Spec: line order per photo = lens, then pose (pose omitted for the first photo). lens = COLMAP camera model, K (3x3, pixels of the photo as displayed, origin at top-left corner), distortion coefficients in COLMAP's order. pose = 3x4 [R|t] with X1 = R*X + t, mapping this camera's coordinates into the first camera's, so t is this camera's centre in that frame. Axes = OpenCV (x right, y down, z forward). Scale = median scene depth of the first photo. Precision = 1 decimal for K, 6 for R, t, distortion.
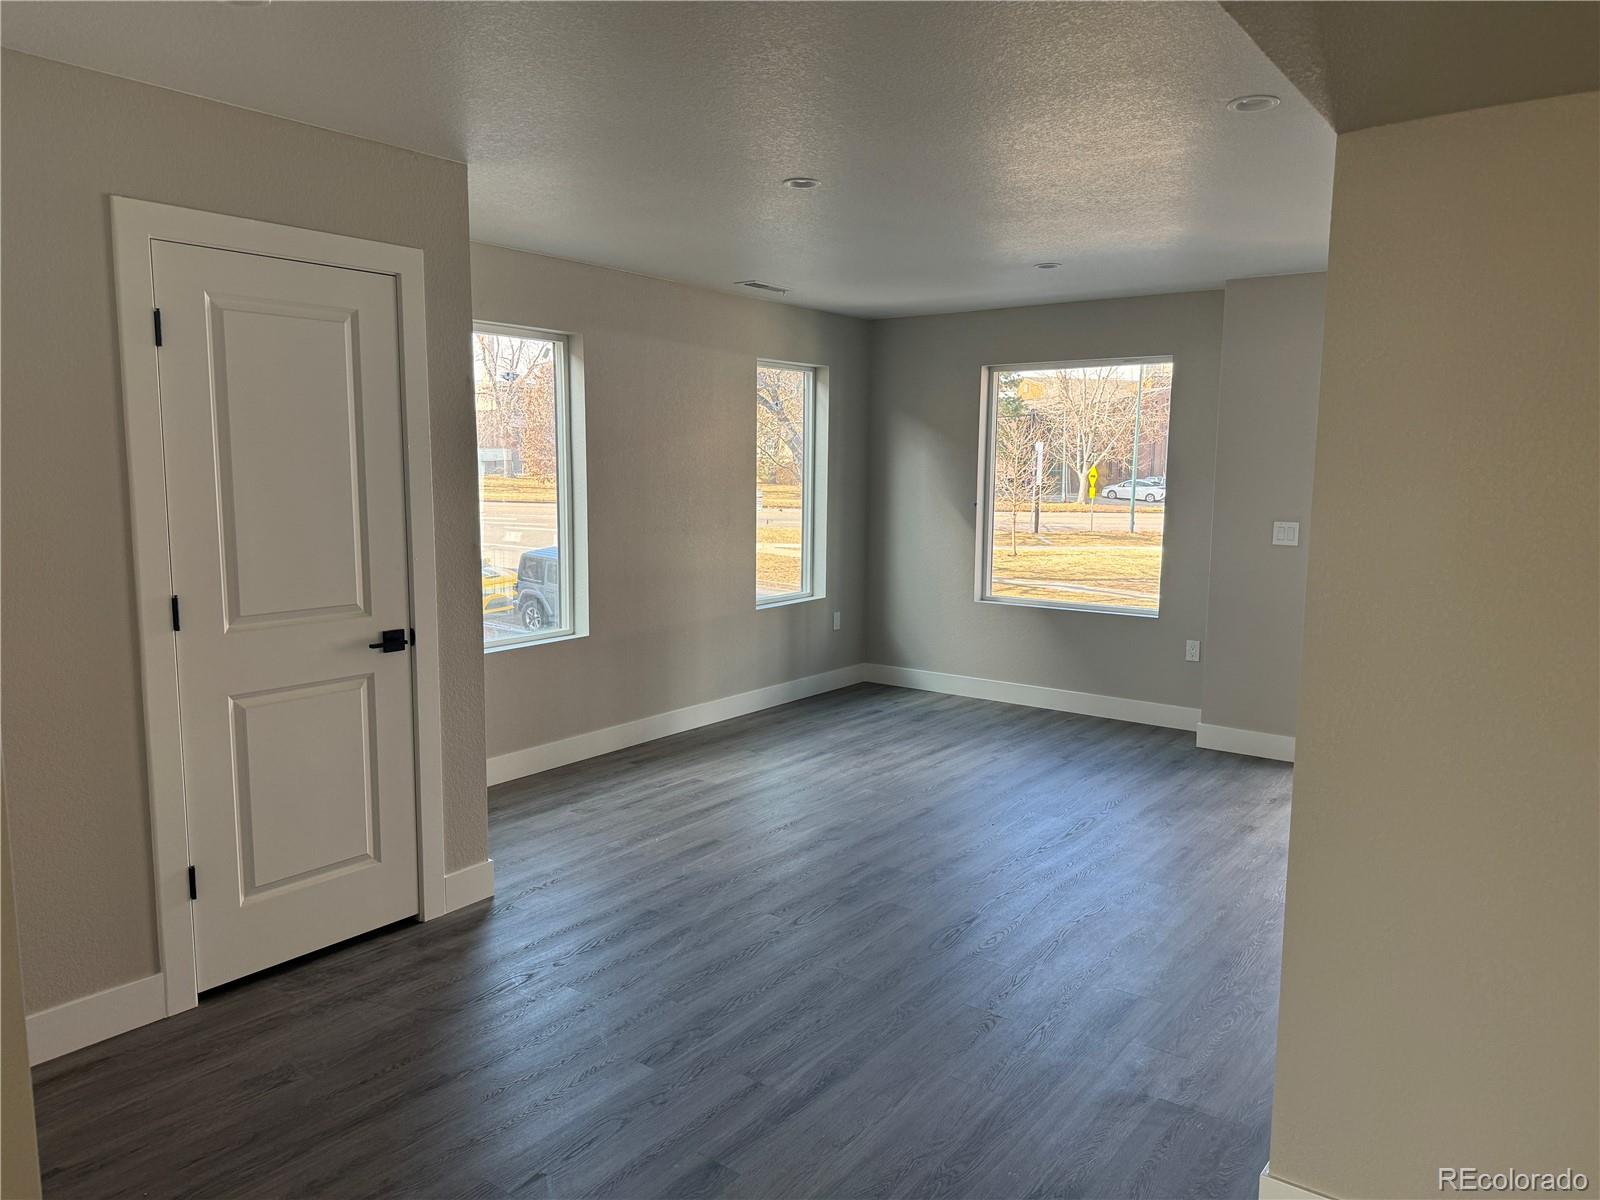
lens RADIAL K [[1117.5, 0, 799.2], [0, 1117.5, 607.1], [0, 0, 1]] dist [0.137930, -0.202361]
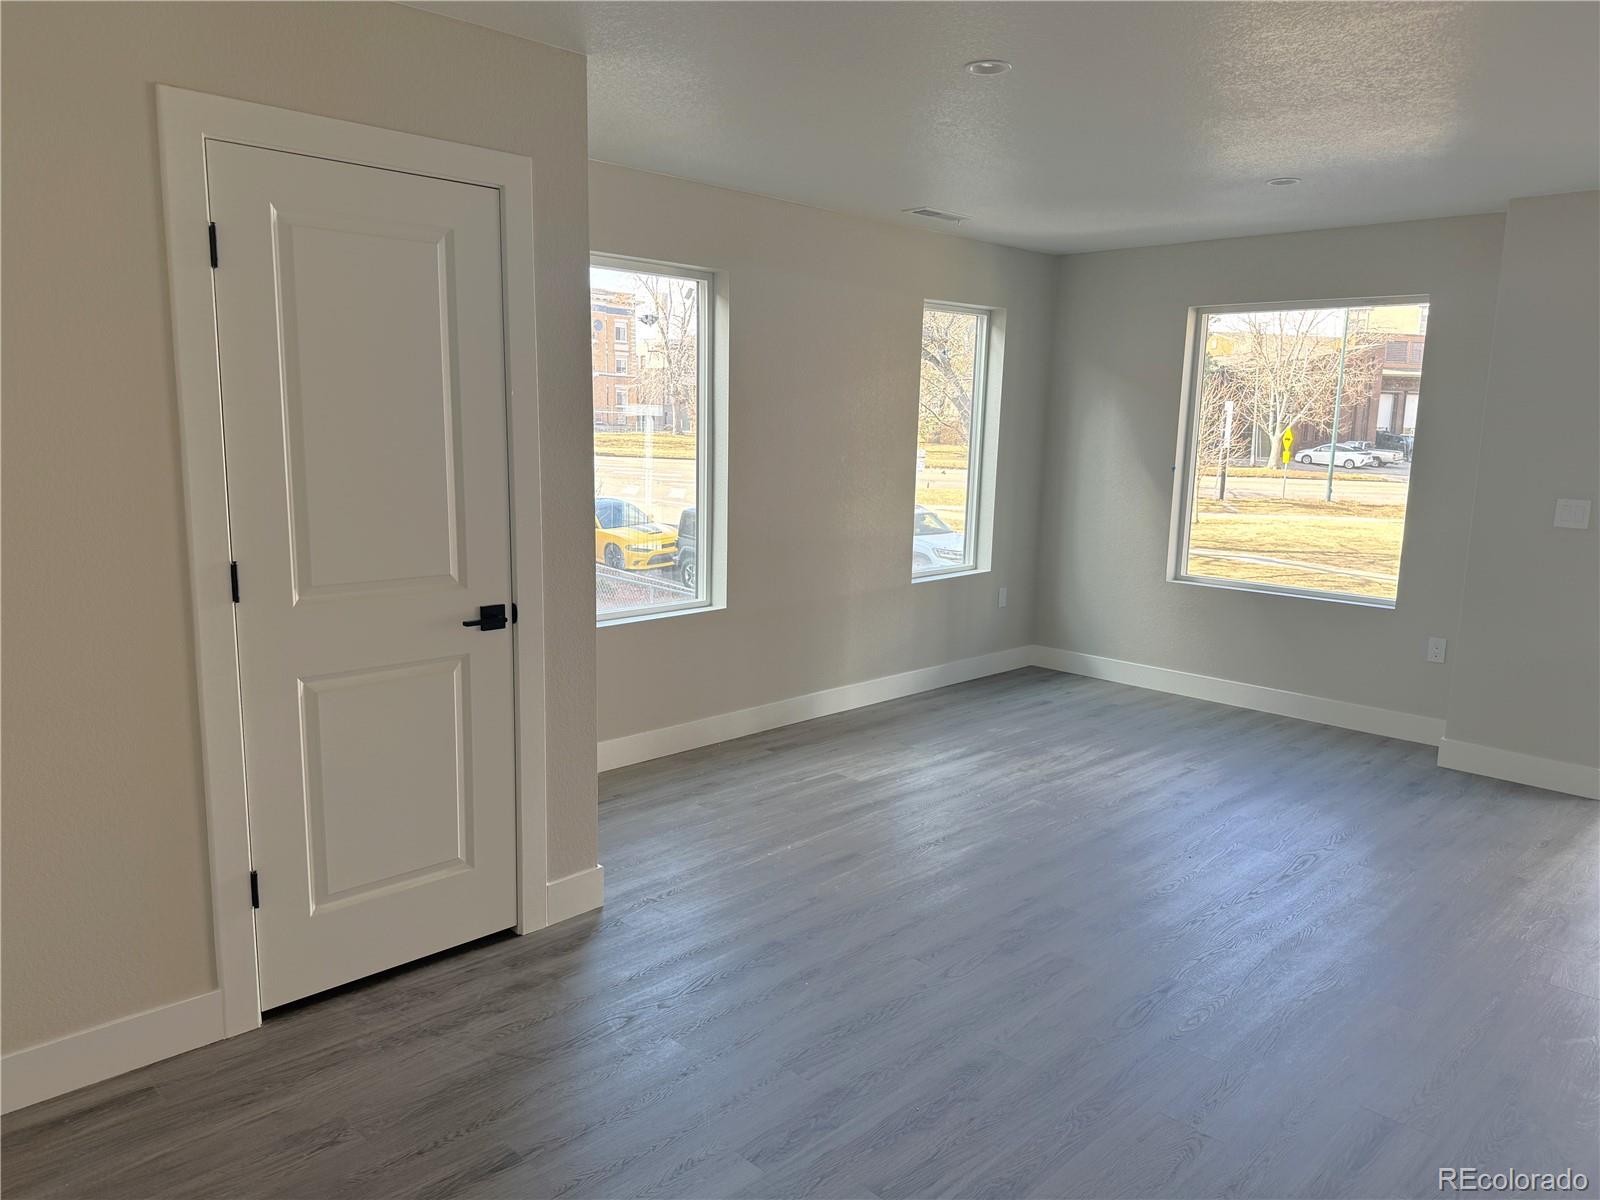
lens RADIAL K [[1117.5, 0, 799.2], [0, 1117.5, 607.1], [0, 0, 1]] dist [0.137930, -0.202361]
pose [[0.989517, 0.035940, -0.139871, -0.002190], [-0.030942, 0.998808, 0.037746, -0.012196], [0.141061, -0.033023, 0.989450, 0.118446]]
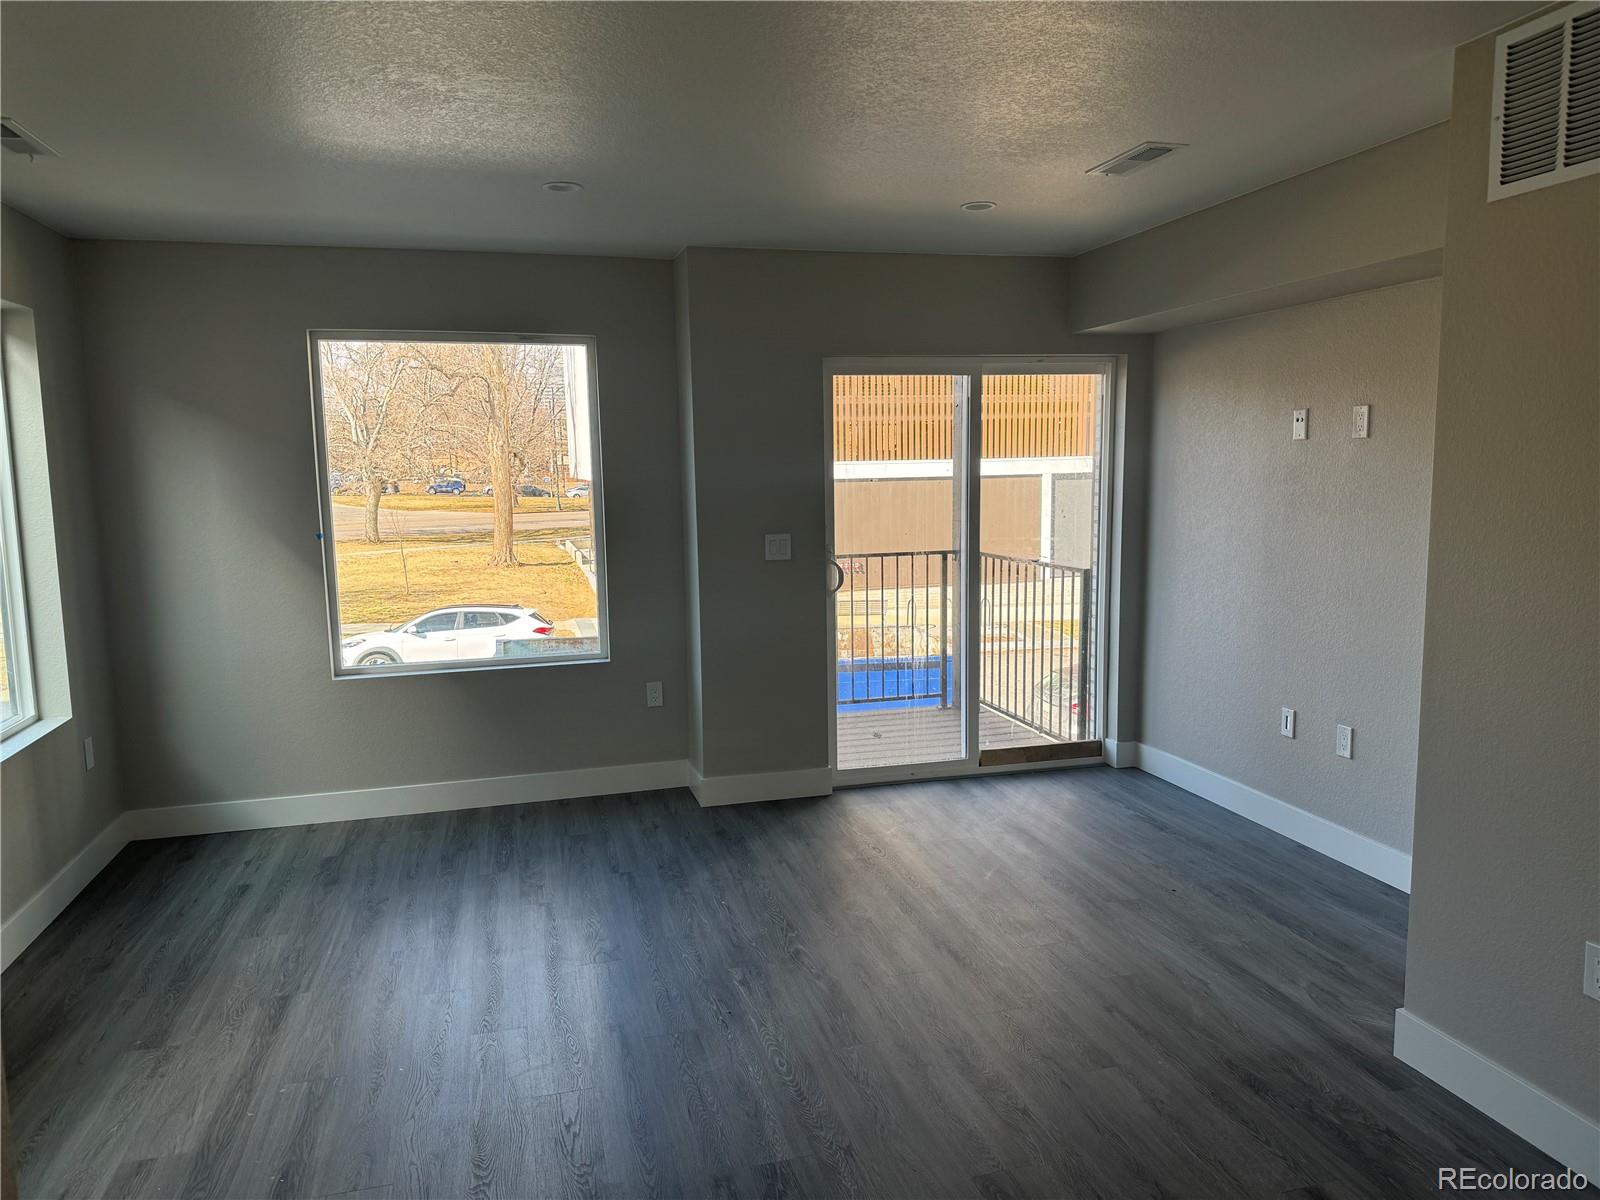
lens RADIAL K [[1117.5, 0, 799.2], [0, 1117.5, 607.1], [0, 0, 1]] dist [0.137930, -0.202361]
pose [[0.618282, -0.122224, 0.776394, -0.261511], [0.127490, 0.990348, 0.054380, -0.067165], [-0.775547, 0.065360, 0.627897, 0.468591]]
